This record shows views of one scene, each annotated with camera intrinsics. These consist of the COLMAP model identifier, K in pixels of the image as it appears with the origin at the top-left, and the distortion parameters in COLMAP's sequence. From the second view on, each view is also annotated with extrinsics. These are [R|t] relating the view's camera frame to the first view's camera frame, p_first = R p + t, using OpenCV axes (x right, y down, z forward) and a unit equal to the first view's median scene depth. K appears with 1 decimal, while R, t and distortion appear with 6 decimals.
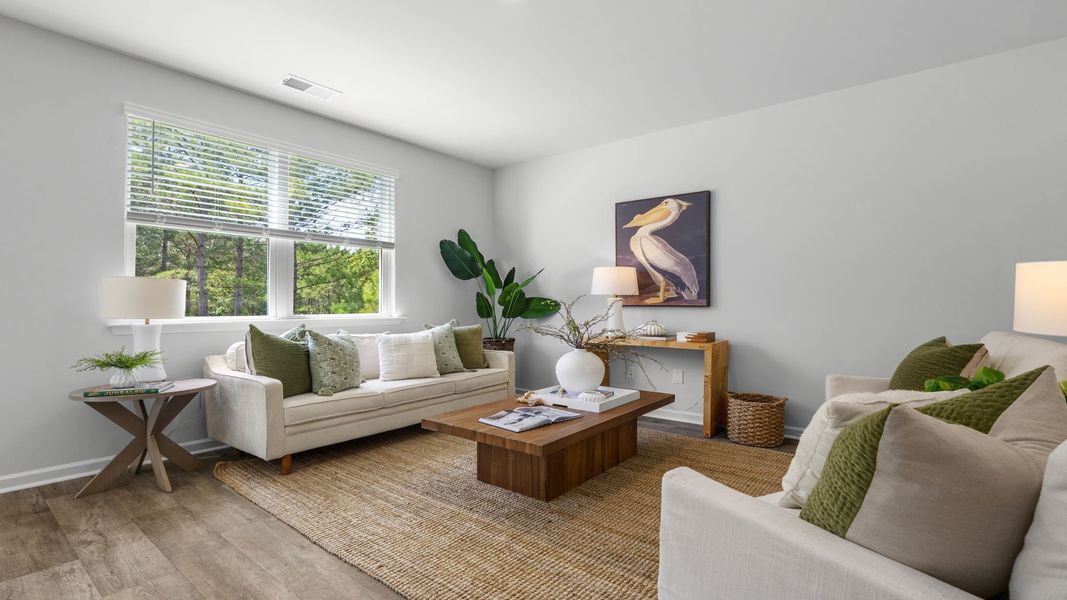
lens RADIAL K [[484.0, 0, 529.0], [0, 484.0, 302.6], [0, 0, 1]] dist [-0.009428, 0.000821]
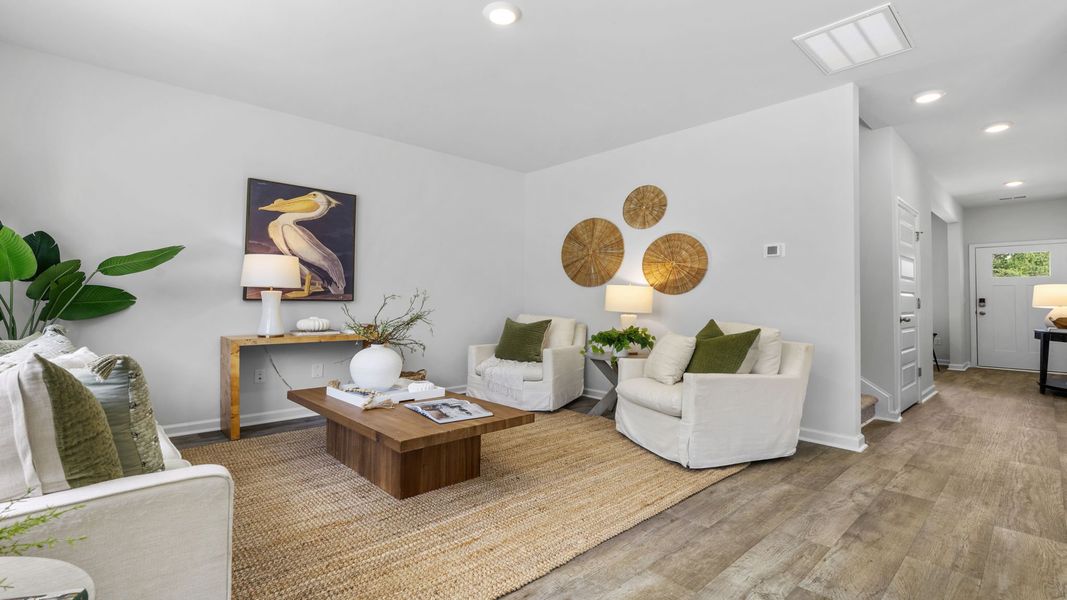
lens RADIAL K [[484.0, 0, 529.3], [0, 484.0, 291.6], [0, 0, 1]] dist [-0.009428, 0.000821]
pose [[0.147564, 0.018595, 0.988878, -0.630299], [-0.010746, 0.999794, -0.017196, 0.001682], [-0.988994, -0.008089, 0.147733, 0.429840]]
